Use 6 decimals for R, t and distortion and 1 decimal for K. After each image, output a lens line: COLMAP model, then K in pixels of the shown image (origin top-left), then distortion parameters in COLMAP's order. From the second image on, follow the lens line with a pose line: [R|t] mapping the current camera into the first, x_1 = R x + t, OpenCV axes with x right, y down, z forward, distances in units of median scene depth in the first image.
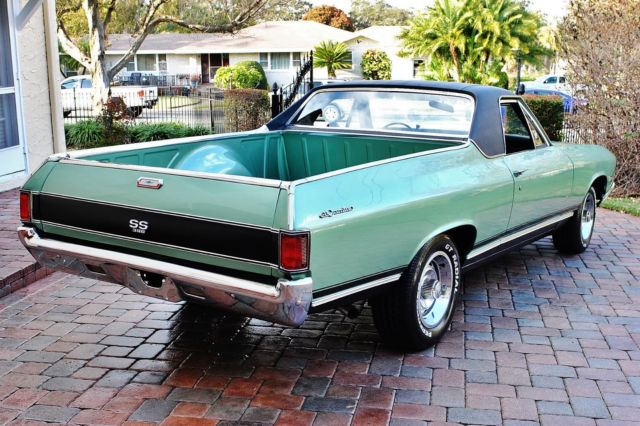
lens RADIAL K [[797.4, 0, 320.0], [0, 797.4, 213.0], [0, 0, 1]] dist [-0.063410, 0.017728]
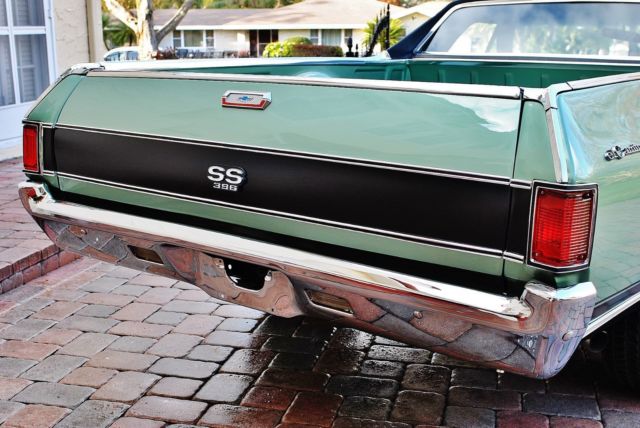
lens RADIAL K [[794.1, 0, 320.0], [0, 794.1, 214.0], [0, 0, 1]] dist [-0.075601, 0.055847]
pose [[0.998559, 0.017763, -0.050649, -0.106812], [-0.016728, 0.999644, 0.020797, 0.022887], [0.051001, -0.019920, 0.998500, 0.362838]]
